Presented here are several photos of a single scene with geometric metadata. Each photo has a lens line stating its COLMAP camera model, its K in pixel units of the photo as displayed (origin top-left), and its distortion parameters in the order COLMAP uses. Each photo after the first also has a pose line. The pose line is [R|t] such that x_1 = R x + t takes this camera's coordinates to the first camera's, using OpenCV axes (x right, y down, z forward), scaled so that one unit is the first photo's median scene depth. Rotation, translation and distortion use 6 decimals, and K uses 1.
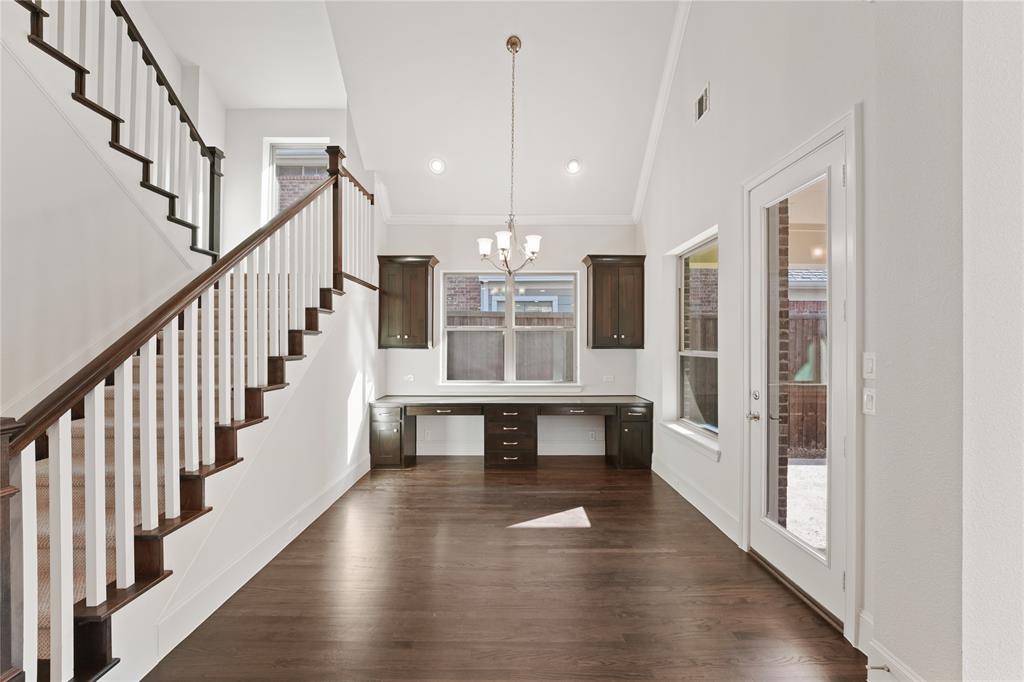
lens RADIAL K [[414.0, 0, 507.7], [0, 414.0, 344.0], [0, 0, 1]] dist [-0.021496, 0.000957]
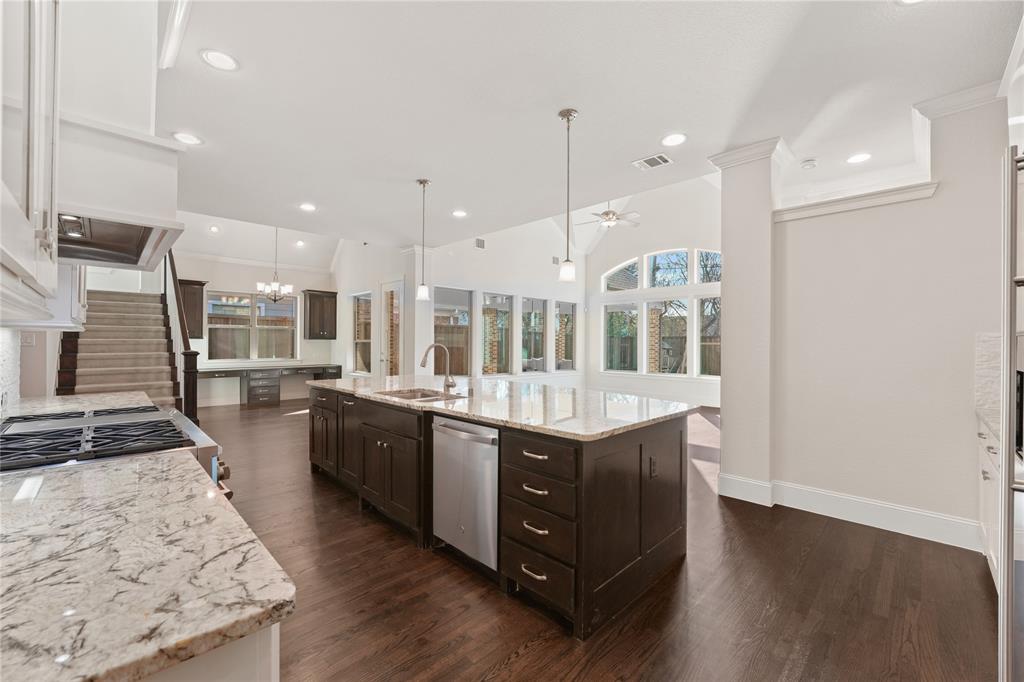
lens RADIAL K [[414.0, 0, 505.9], [0, 414.0, 340.7], [0, 0, 1]] dist [-0.021496, 0.000957]
pose [[0.714817, 0.004581, 0.699296, -0.453297], [-0.002084, 0.999988, -0.004422, 0.024244], [-0.699308, 0.001703, 0.714818, -0.944718]]
